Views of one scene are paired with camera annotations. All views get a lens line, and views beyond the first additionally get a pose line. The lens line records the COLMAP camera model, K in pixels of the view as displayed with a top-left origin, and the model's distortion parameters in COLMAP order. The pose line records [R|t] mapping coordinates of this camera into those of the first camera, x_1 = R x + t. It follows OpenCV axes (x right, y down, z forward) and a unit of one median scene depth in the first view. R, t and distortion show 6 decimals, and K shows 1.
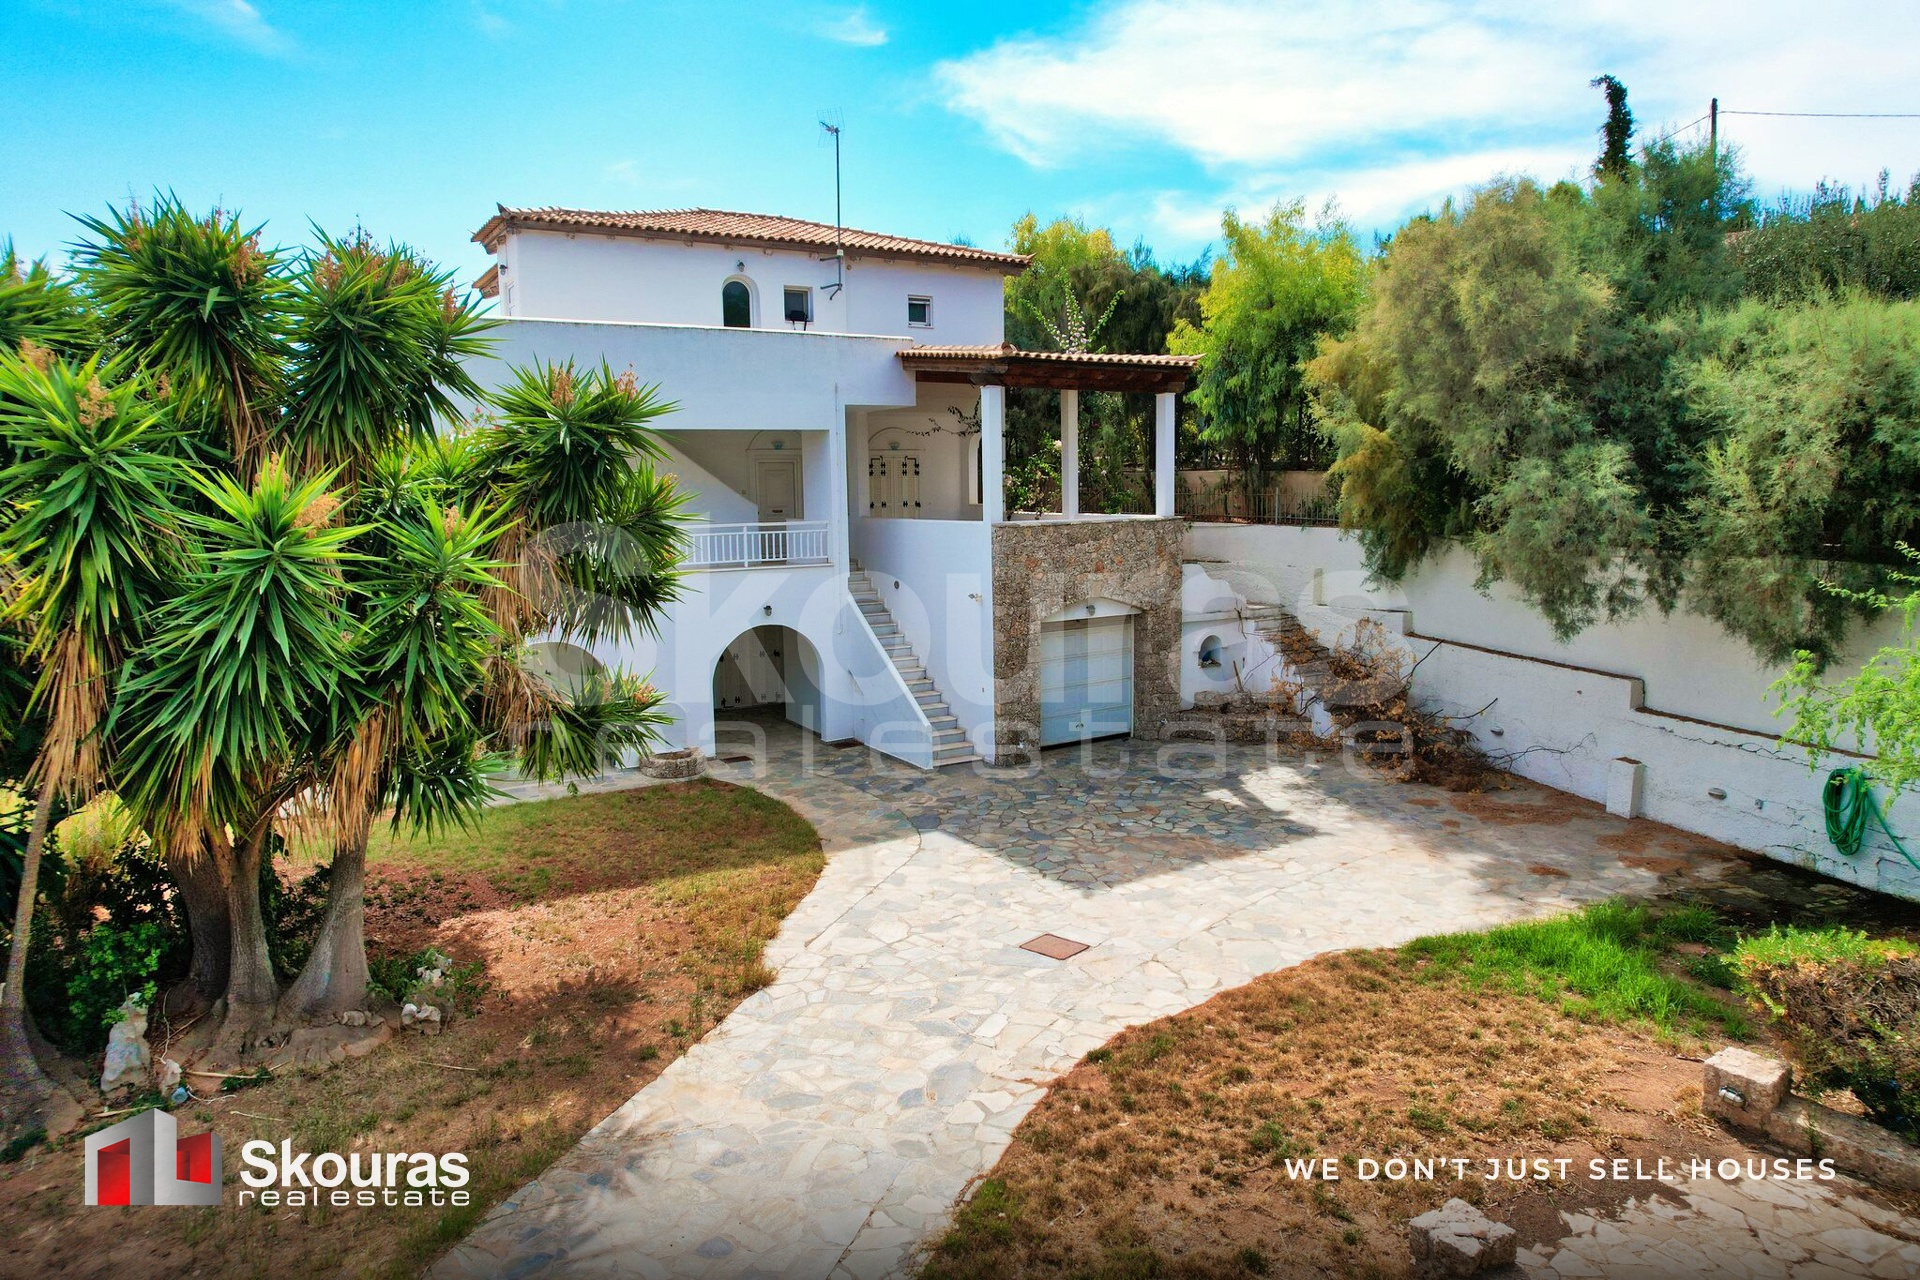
lens RADIAL K [[1230.8, 0, 967.9], [0, 1230.8, 646.3], [0, 0, 1]] dist [-0.076297, 0.073254]
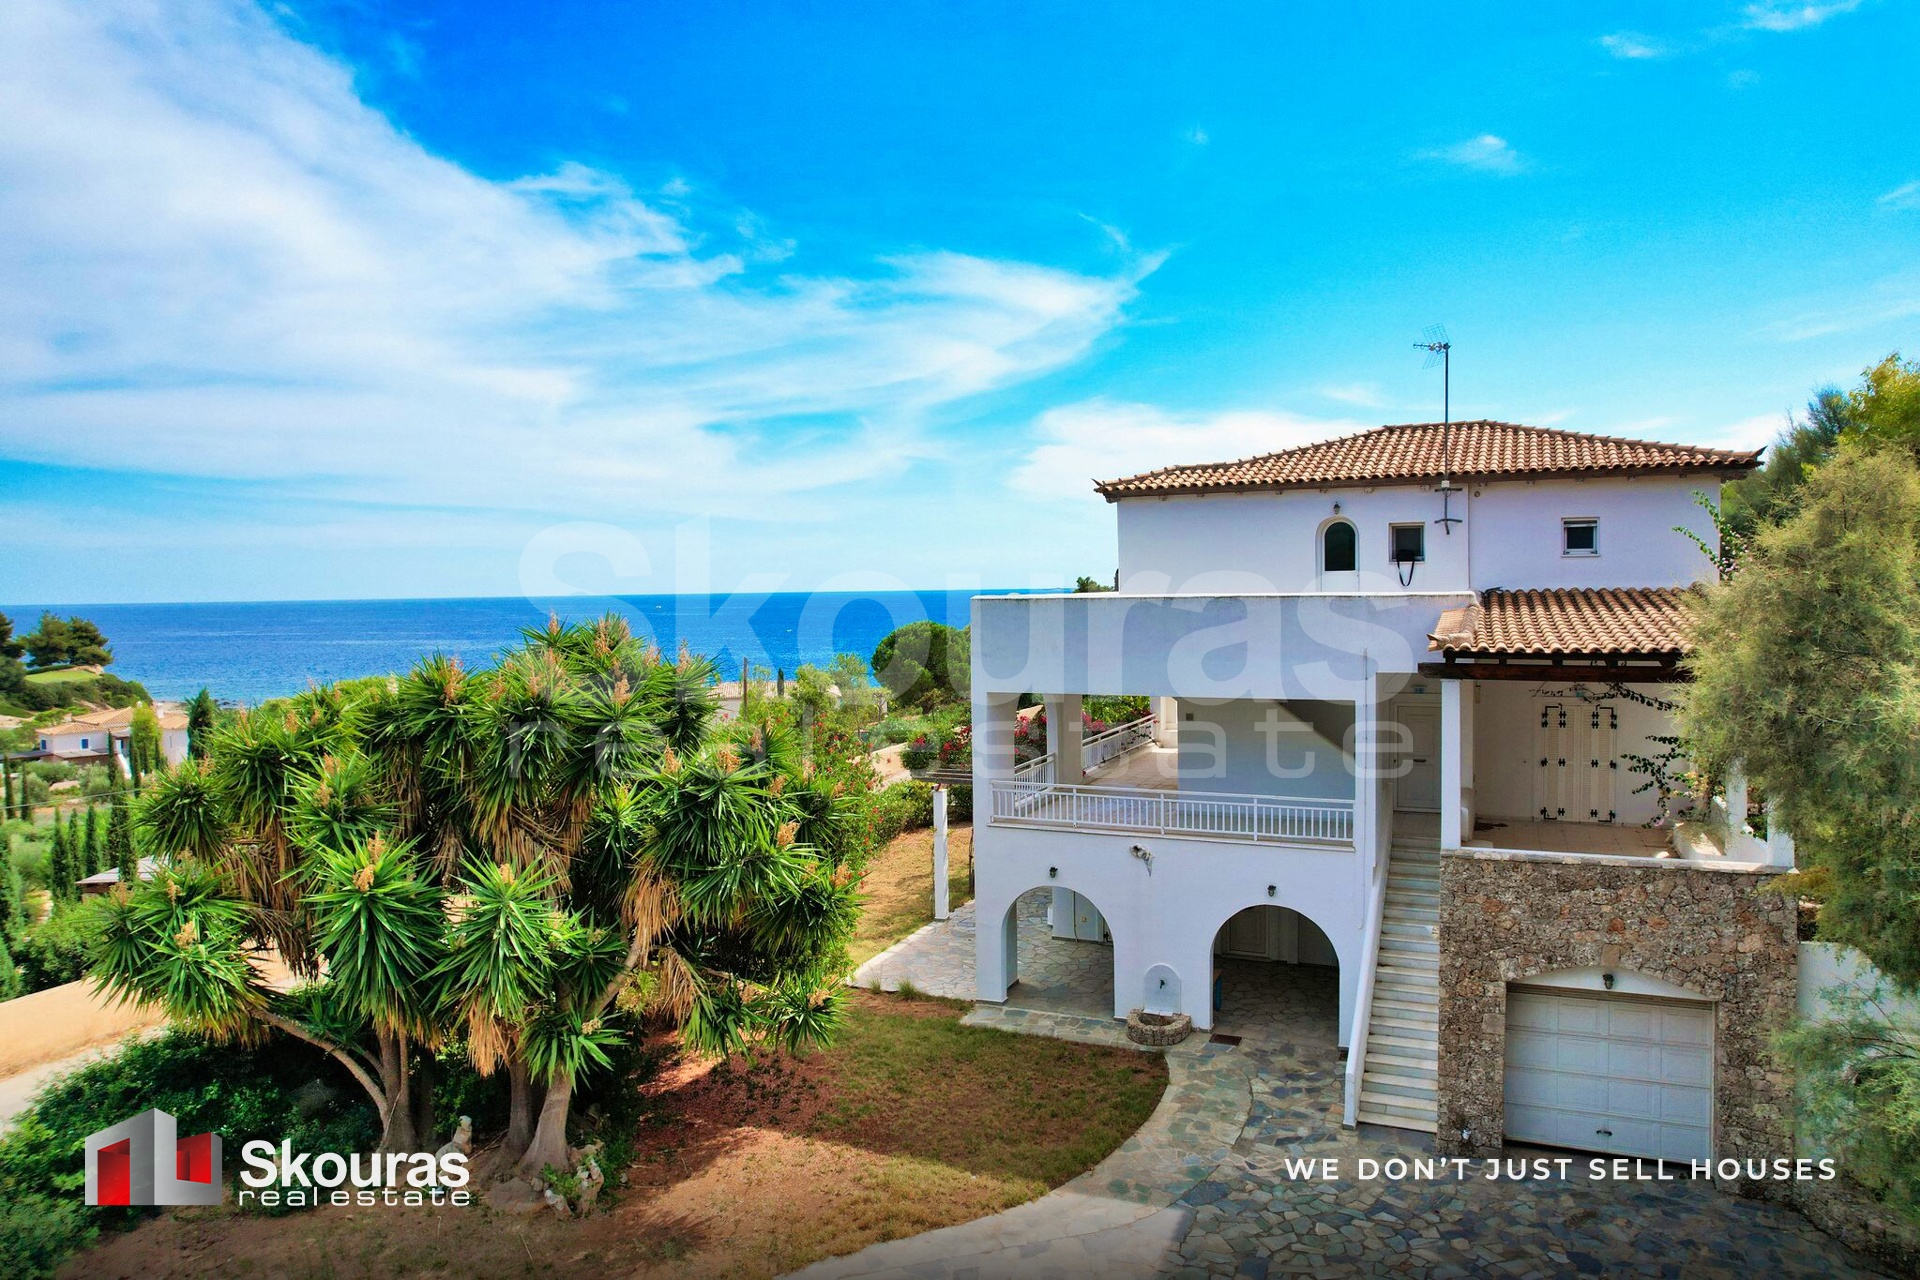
lens RADIAL K [[1230.8, 0, 967.9], [0, 1230.8, 646.3], [0, 0, 1]] dist [-0.076297, 0.073254]
pose [[0.574261, 0.046092, -0.817374, 0.448956], [-0.101113, 0.994763, -0.014943, -0.173907], [0.812404, 0.091229, 0.575914, 0.255720]]
